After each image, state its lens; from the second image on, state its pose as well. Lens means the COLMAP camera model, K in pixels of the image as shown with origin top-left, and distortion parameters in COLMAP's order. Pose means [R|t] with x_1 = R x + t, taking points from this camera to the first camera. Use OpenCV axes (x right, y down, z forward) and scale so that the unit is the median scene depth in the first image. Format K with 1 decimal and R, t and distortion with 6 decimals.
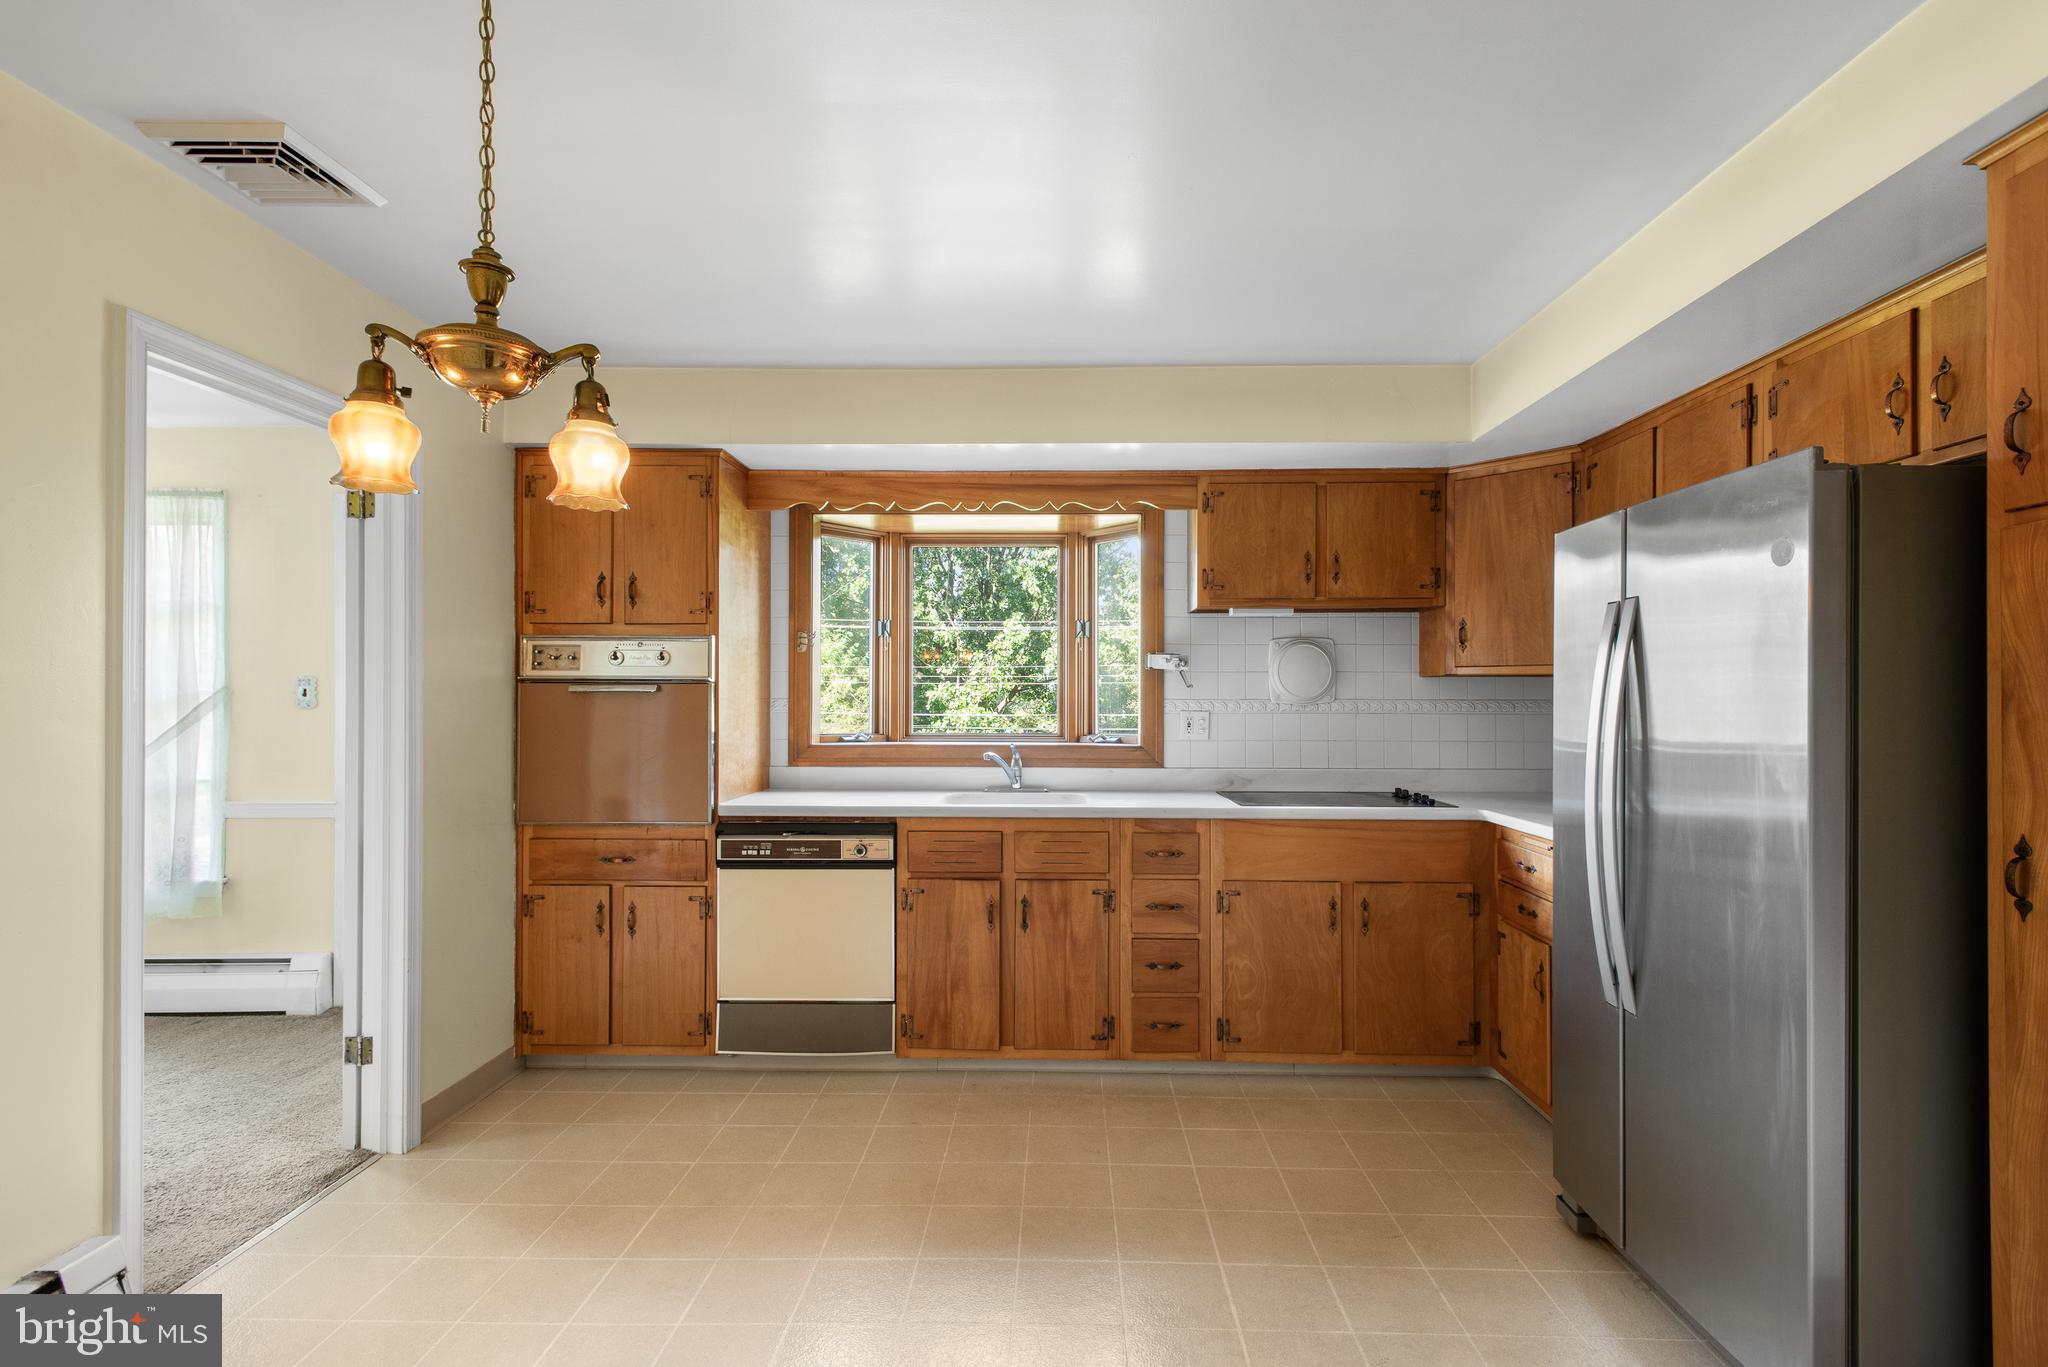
lens RADIAL K [[1000.0, 0, 1034.0], [0, 1000.0, 690.3], [0, 0, 1]] dist [0.004832, -0.001520]
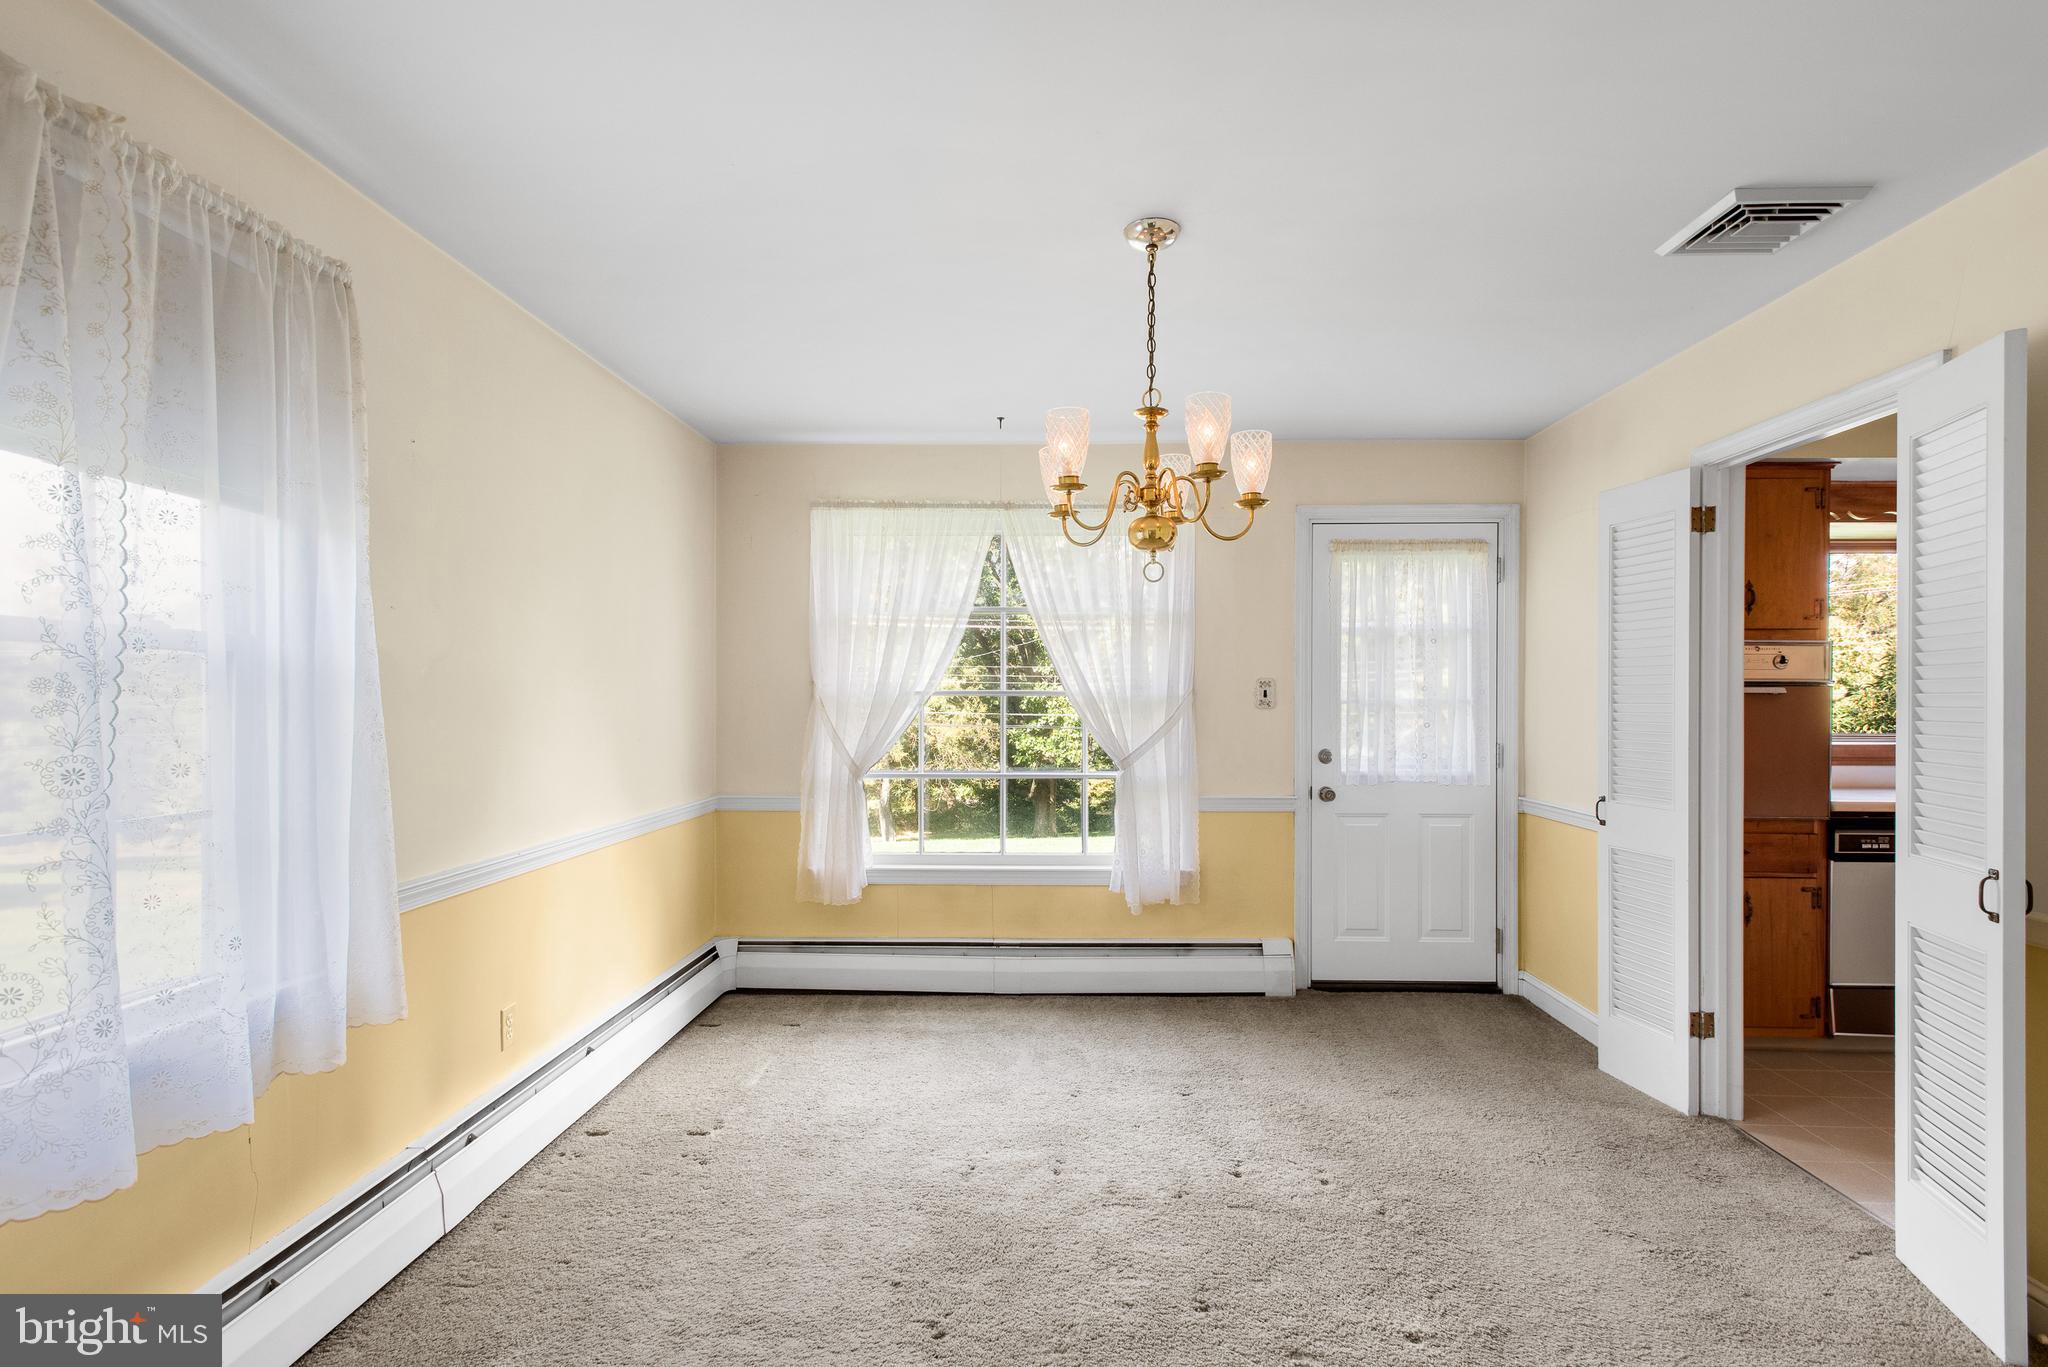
lens RADIAL K [[1000.0, 0, 1018.0], [0, 1000.0, 705.8], [0, 0, 1]] dist [0.004832, -0.001520]
pose [[0.999543, -0.000076, -0.030244, -1.137783], [0.000550, 0.999877, 0.015668, -0.002600], [0.030239, -0.015677, 0.999420, -0.079109]]
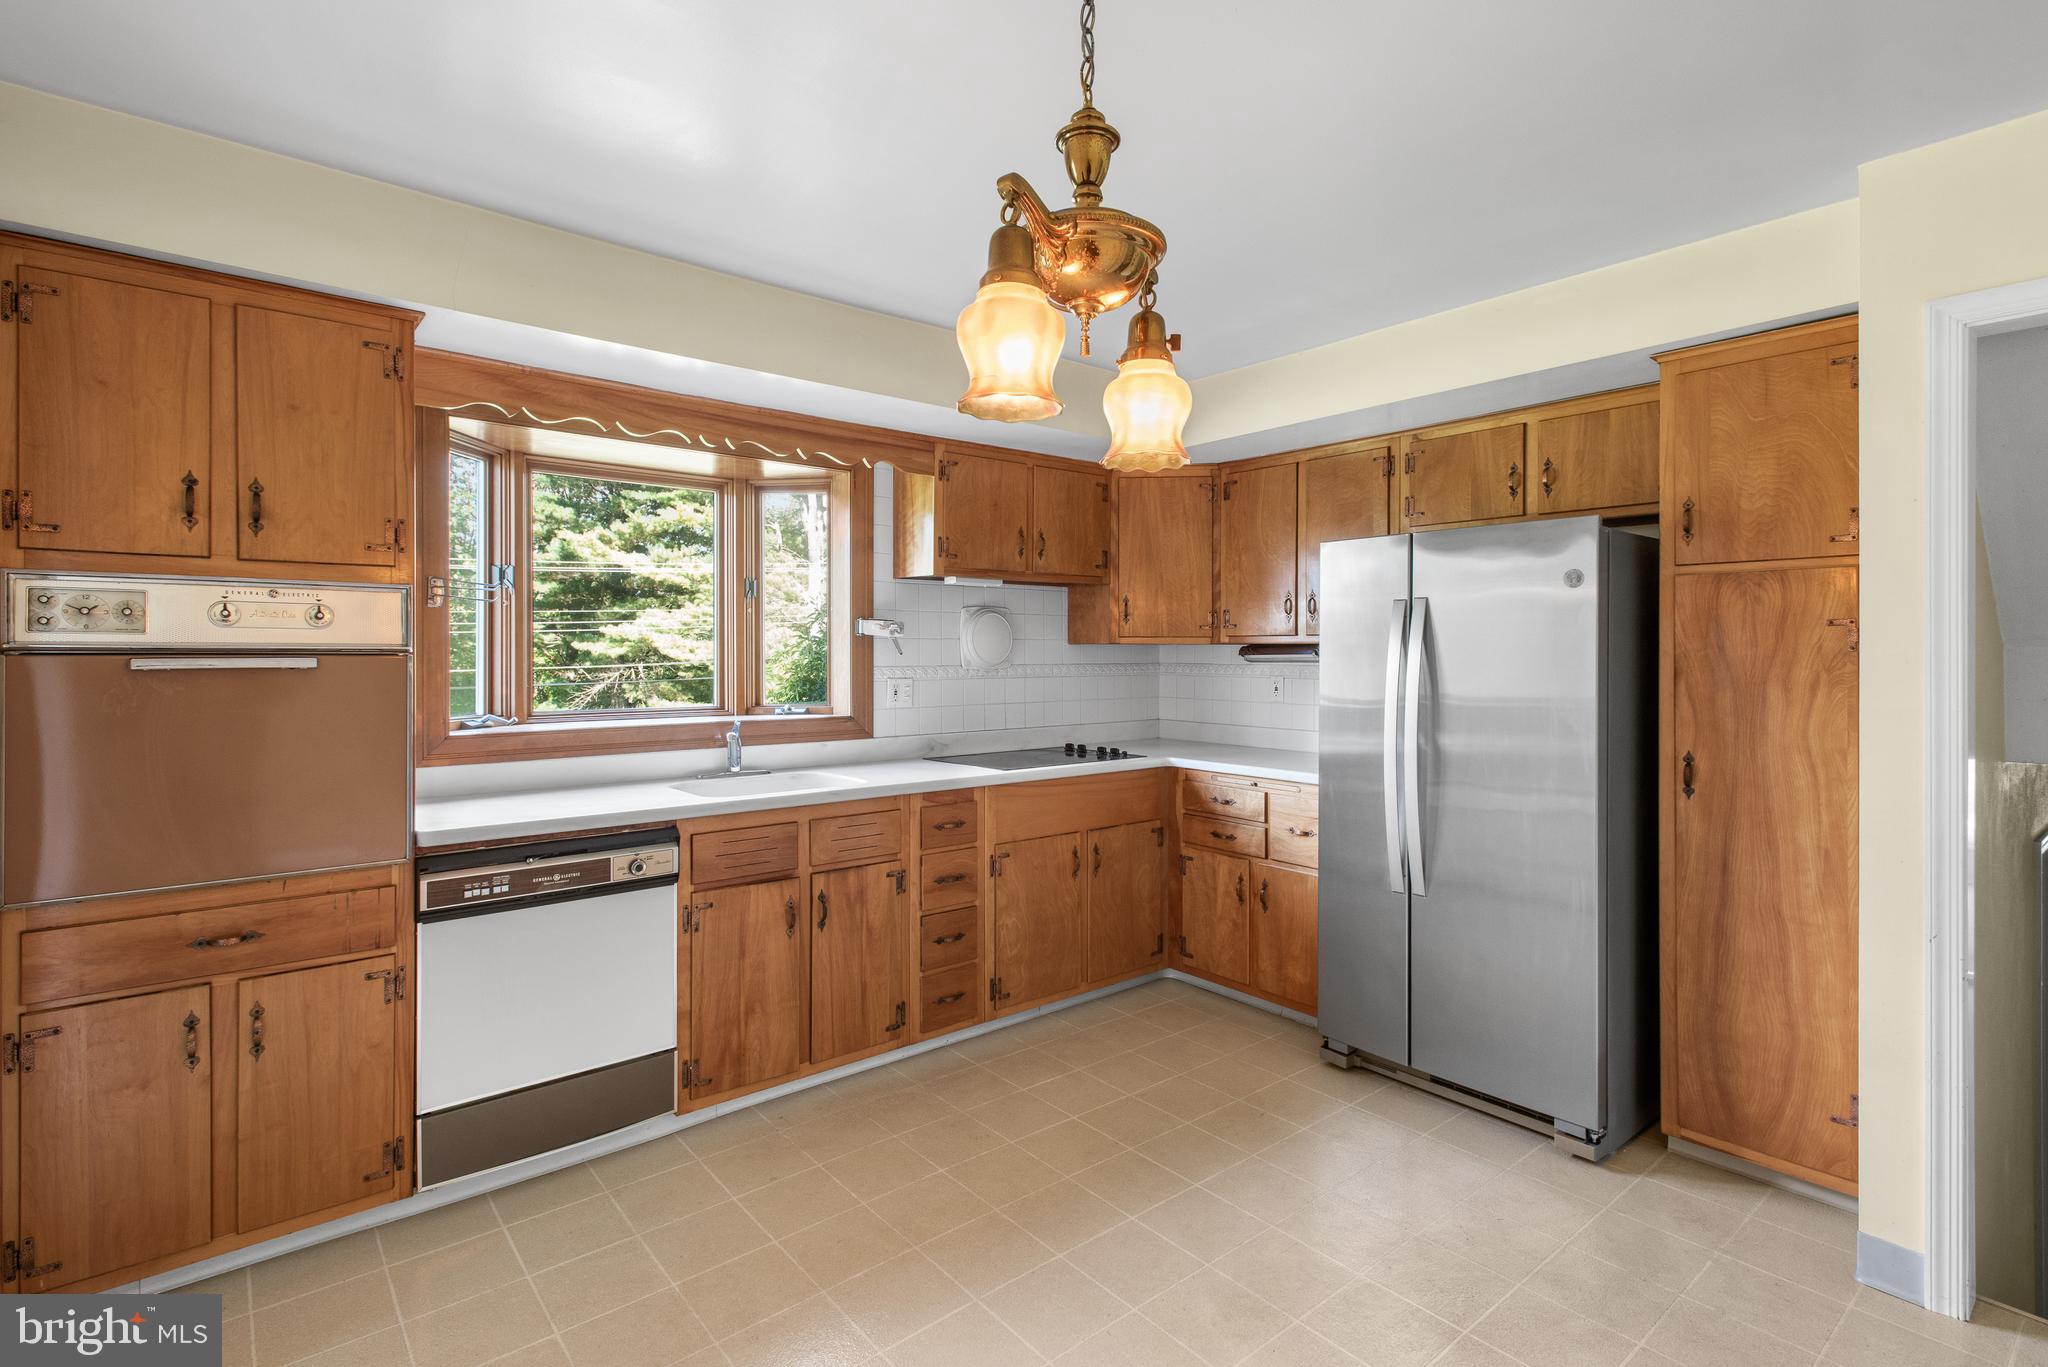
lens RADIAL K [[1000.0, 0, 1072.8], [0, 1000.0, 653.3], [0, 0, 1]] dist [0.004832, -0.001520]
pose [[0.737713, -0.002574, 0.675110, -0.447196], [-0.005391, 0.999938, 0.009703, -0.016812], [-0.675093, -0.010798, 0.737653, 0.190490]]
